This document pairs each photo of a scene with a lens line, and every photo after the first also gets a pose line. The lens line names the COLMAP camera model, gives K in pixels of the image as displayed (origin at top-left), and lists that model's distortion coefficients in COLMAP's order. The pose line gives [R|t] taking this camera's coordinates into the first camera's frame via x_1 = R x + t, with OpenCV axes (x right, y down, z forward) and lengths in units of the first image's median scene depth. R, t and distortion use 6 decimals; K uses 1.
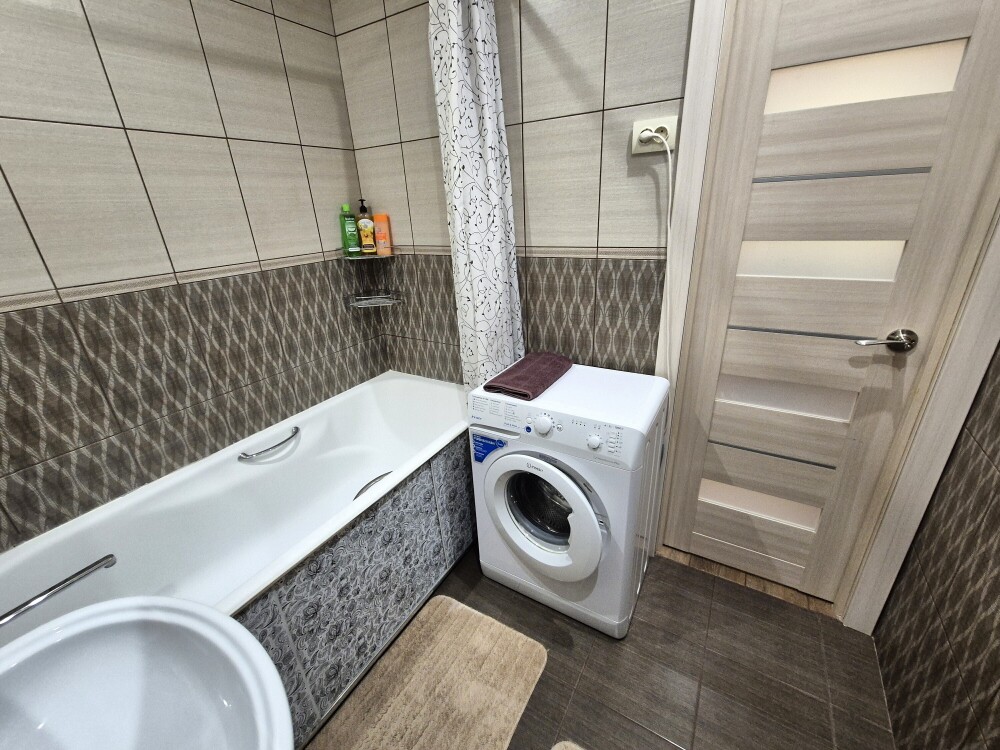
lens RADIAL K [[409.5, 0, 497.7], [0, 409.5, 370.7], [0, 0, 1]] dist [0.003698, -0.000134]
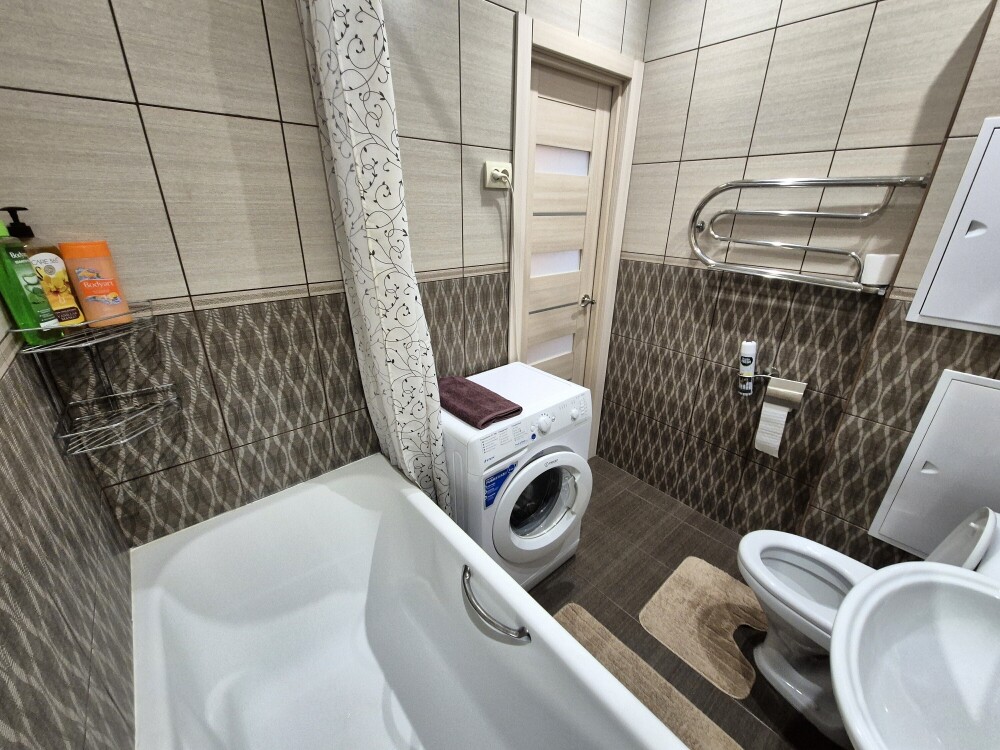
lens RADIAL K [[409.5, 0, 497.7], [0, 409.5, 370.7], [0, 0, 1]] dist [0.003698, -0.000134]
pose [[0.310410, -0.310035, 0.898623, -0.771001], [0.333408, 0.920776, 0.202510, -0.235201], [-0.890216, 0.236747, 0.389187, 0.554381]]
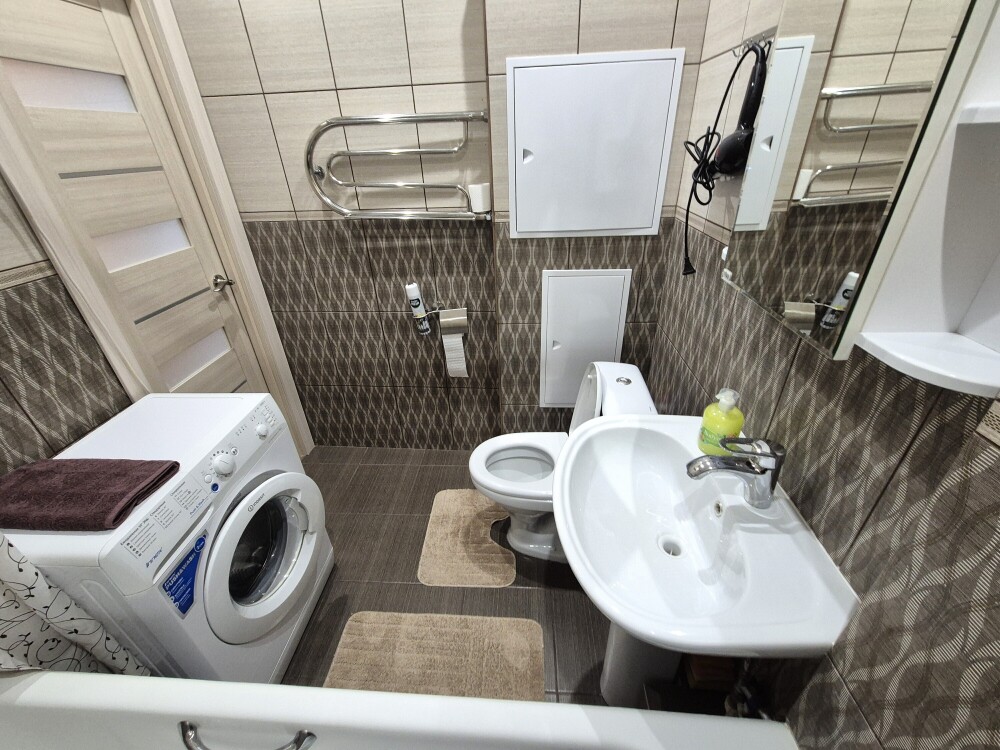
lens RADIAL K [[409.5, 0, 497.7], [0, 409.5, 370.7], [0, 0, 1]] dist [0.003698, -0.000134]
pose [[-0.456213, -0.376457, 0.806319, -0.650633], [0.391378, 0.728882, 0.561743, -0.225031], [-0.799183, 0.571849, -0.185189, 0.514667]]
